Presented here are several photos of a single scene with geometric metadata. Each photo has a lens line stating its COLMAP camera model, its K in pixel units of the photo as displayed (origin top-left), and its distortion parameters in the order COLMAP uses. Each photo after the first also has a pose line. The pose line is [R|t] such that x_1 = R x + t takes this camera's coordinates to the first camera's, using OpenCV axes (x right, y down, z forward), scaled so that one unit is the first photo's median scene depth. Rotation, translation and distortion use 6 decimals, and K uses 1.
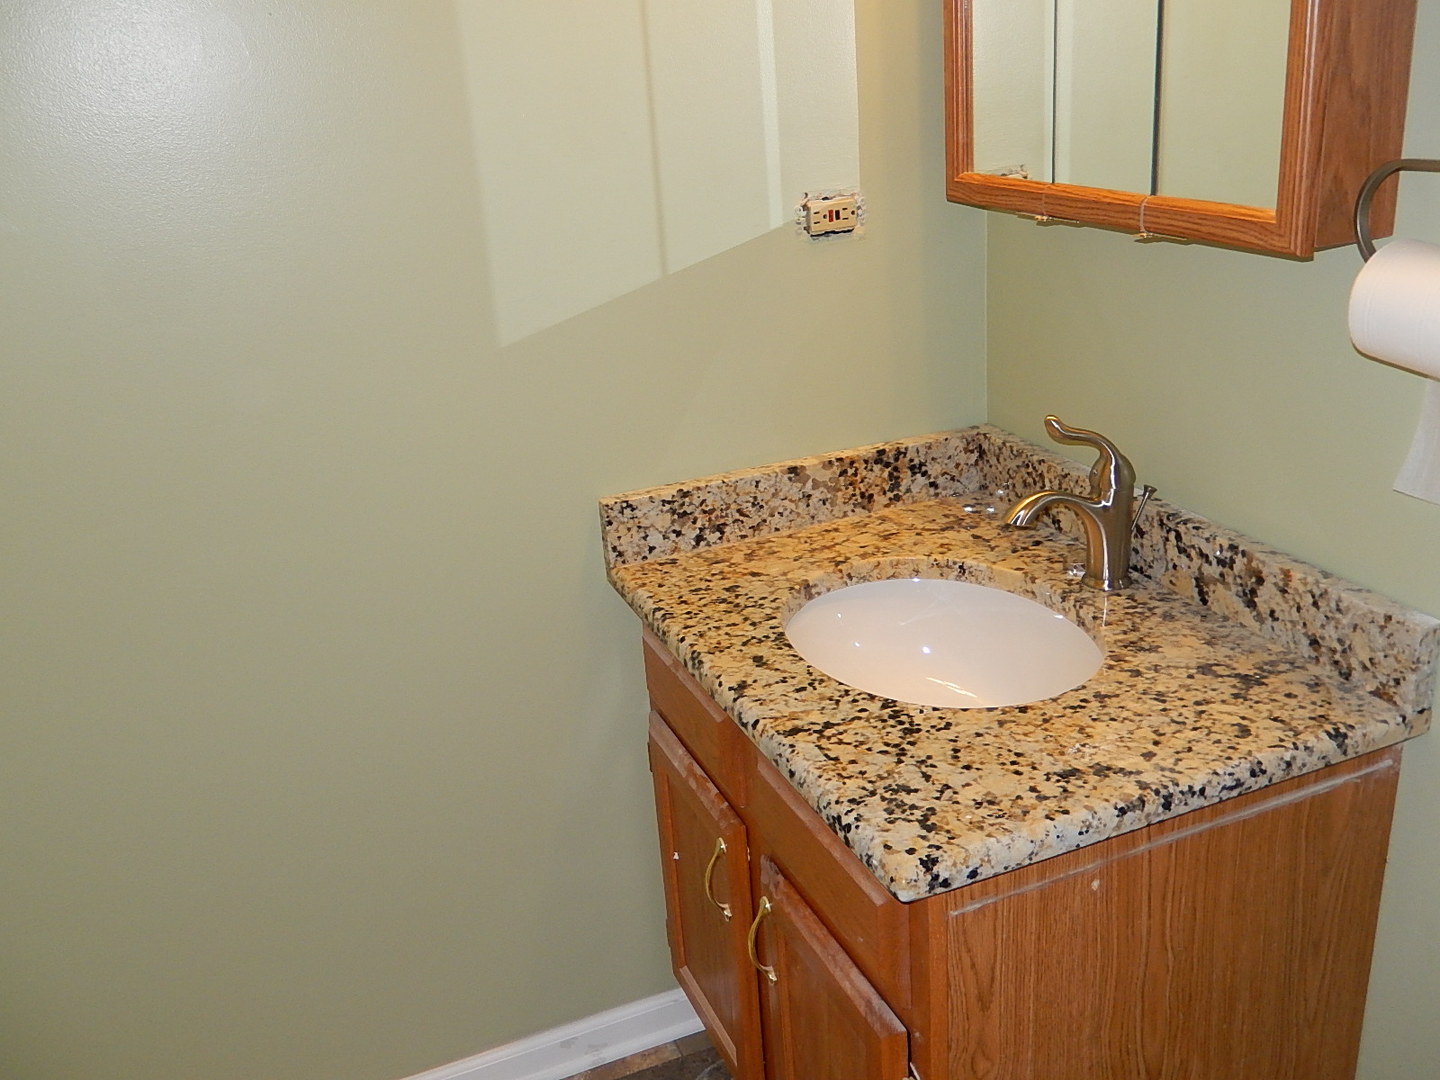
lens RADIAL K [[1315.1, 0, 720.0], [0, 1315.1, 540.0], [0, 0, 1]] dist [0.003096, 0.010183]
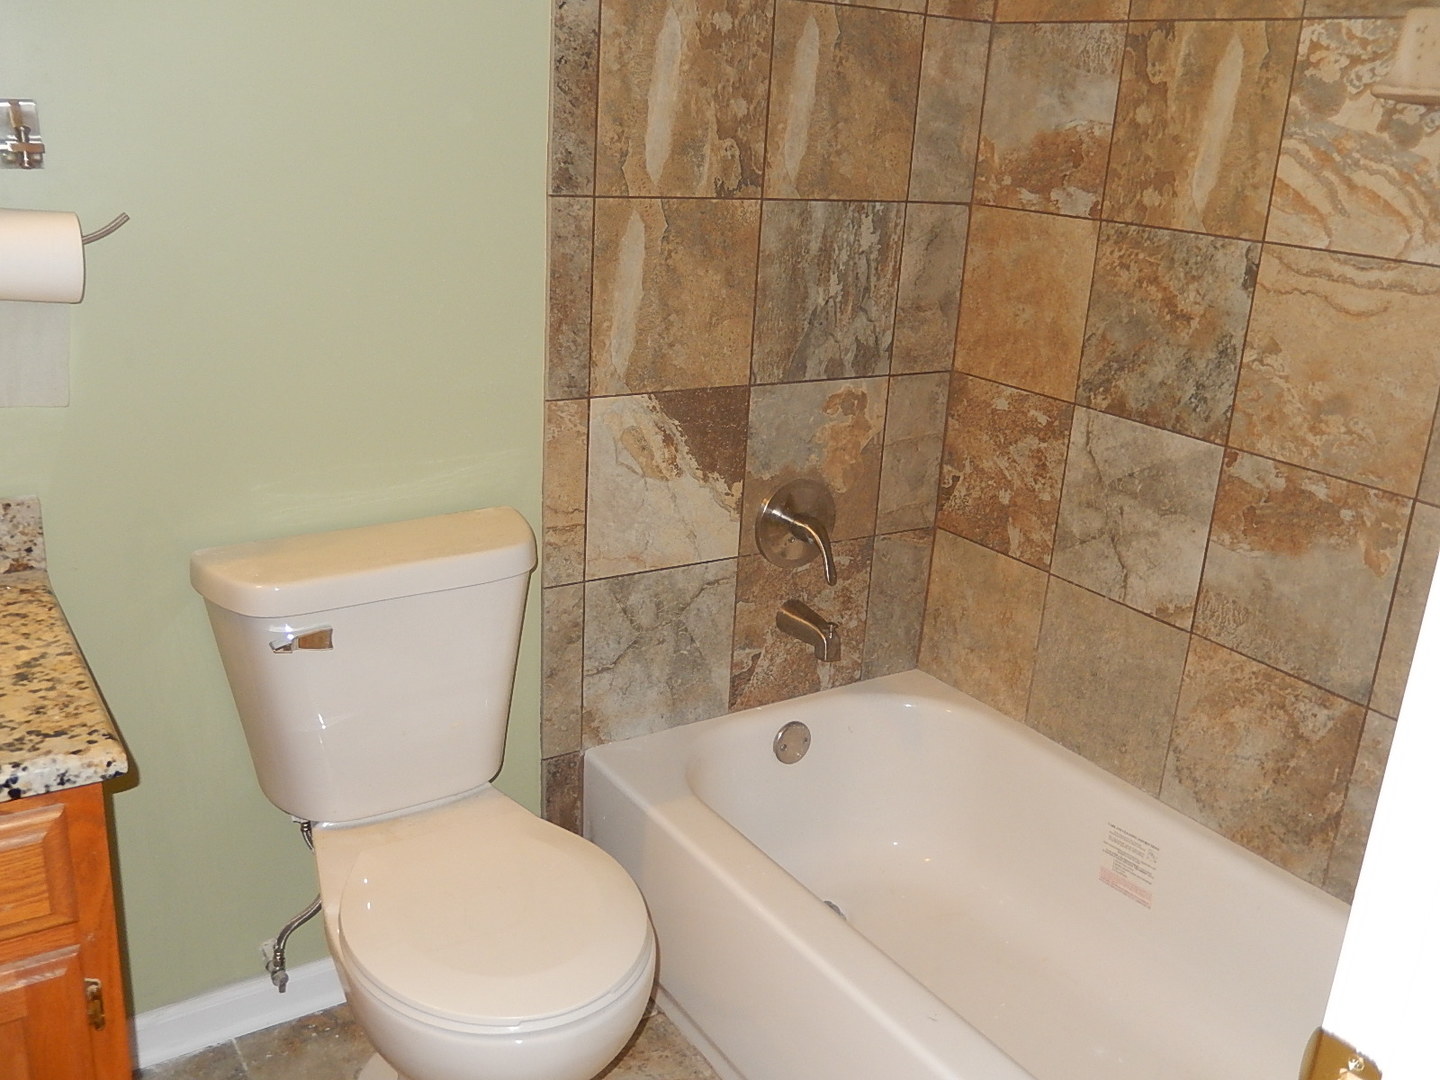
lens RADIAL K [[1315.1, 0, 720.0], [0, 1315.1, 540.0], [0, 0, 1]] dist [0.003096, 0.010183]
pose [[-0.189875, -0.246493, 0.950362, -0.891721], [0.321796, 0.898878, 0.297432, -0.073020], [-0.927575, 0.362298, -0.091354, 0.490196]]
